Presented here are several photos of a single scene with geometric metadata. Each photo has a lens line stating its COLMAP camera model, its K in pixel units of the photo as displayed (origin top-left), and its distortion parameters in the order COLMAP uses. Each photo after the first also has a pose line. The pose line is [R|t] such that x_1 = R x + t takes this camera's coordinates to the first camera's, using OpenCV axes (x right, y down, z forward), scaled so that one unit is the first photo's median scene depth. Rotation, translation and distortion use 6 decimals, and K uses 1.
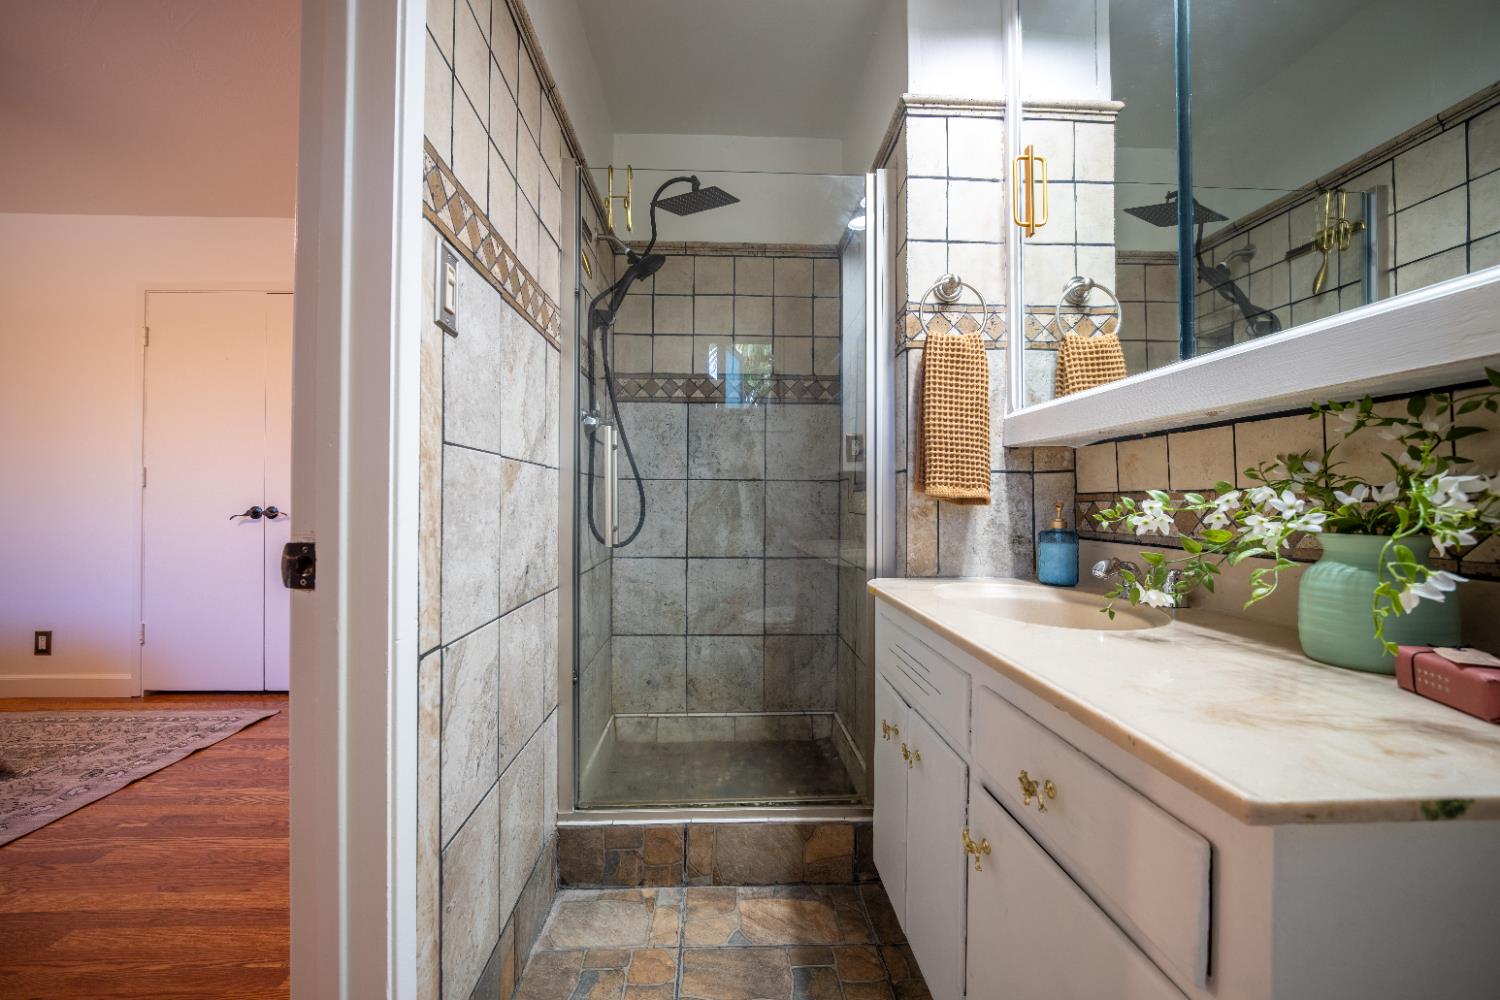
lens RADIAL K [[606.9, 0, 744.6], [0, 606.9, 496.6], [0, 0, 1]] dist [-0.024823, 0.006251]
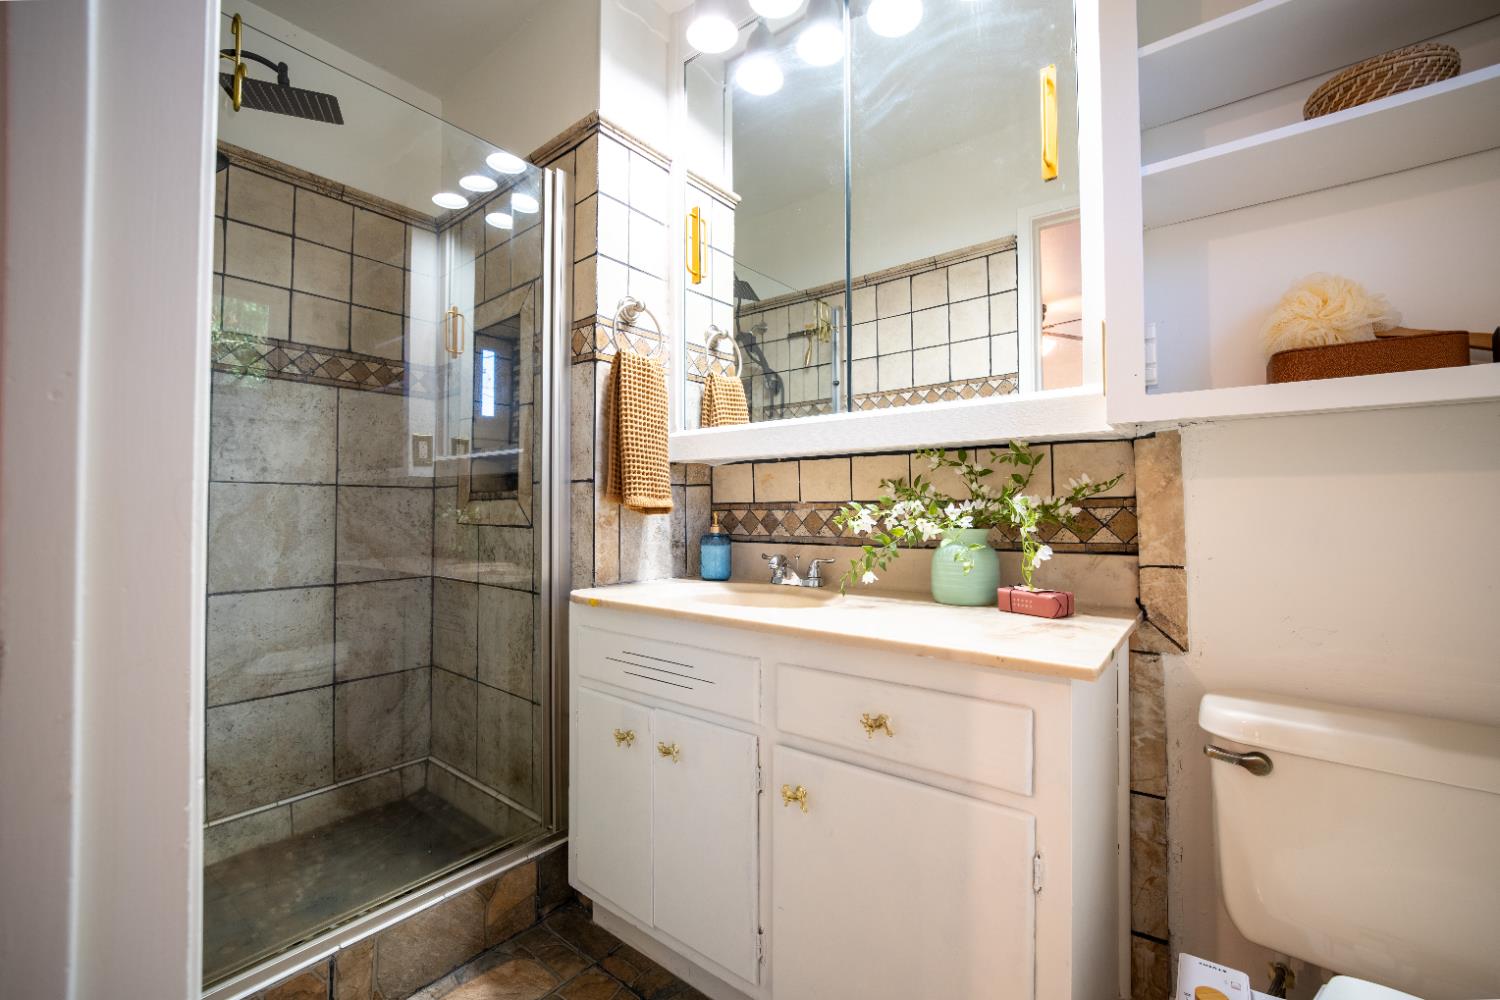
lens RADIAL K [[615.3, 0, 751.2], [0, 615.3, 495.2], [0, 0, 1]] dist [-0.022596, 0.006994]
pose [[0.659081, 0.011305, 0.751987, -0.323026], [-0.000064, 0.999888, -0.014976, -0.003429], [-0.752072, 0.009823, 0.659008, 0.128580]]
